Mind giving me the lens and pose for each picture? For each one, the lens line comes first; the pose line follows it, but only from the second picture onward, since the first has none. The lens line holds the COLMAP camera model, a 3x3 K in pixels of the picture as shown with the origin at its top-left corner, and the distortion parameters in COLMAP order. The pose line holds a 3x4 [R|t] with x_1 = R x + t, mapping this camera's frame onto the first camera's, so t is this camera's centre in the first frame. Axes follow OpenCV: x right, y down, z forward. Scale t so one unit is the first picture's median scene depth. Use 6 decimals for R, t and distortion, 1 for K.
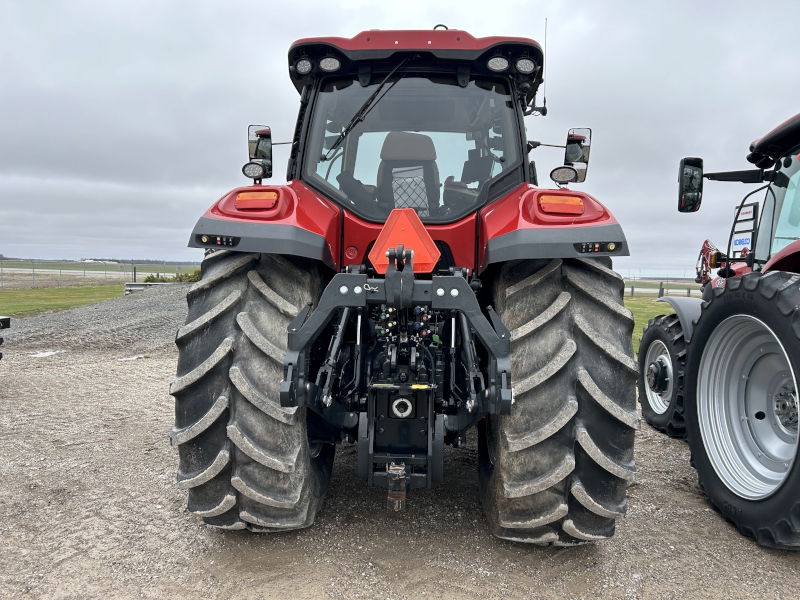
lens RADIAL K [[592.5, 0, 400.0], [0, 592.5, 300.0], [0, 0, 1]] dist [0.048494, -0.041235]
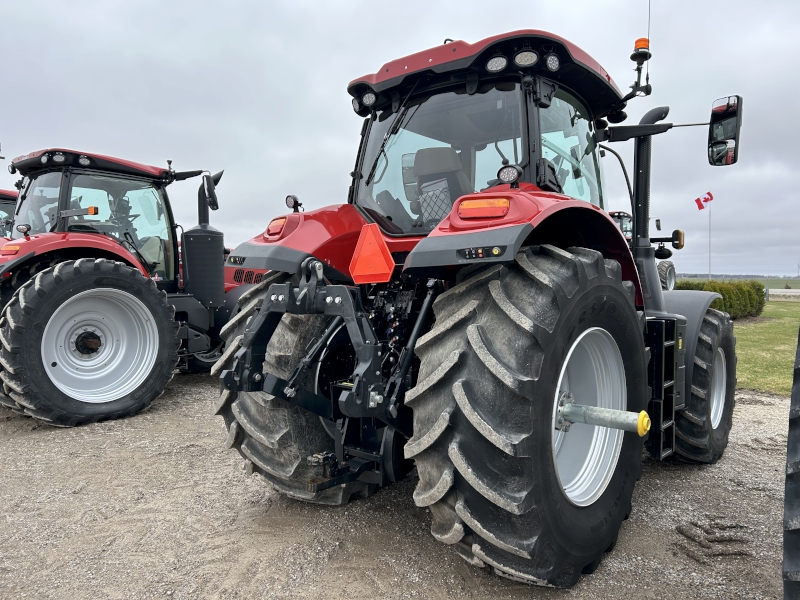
lens RADIAL K [[592.5, 0, 400.0], [0, 592.5, 300.0], [0, 0, 1]] dist [0.048494, -0.041235]
pose [[0.802534, 0.002193, -0.596603, 0.721611], [-0.013187, 0.999814, -0.014063, 0.000534], [0.596461, 0.019153, 0.802414, 0.166585]]
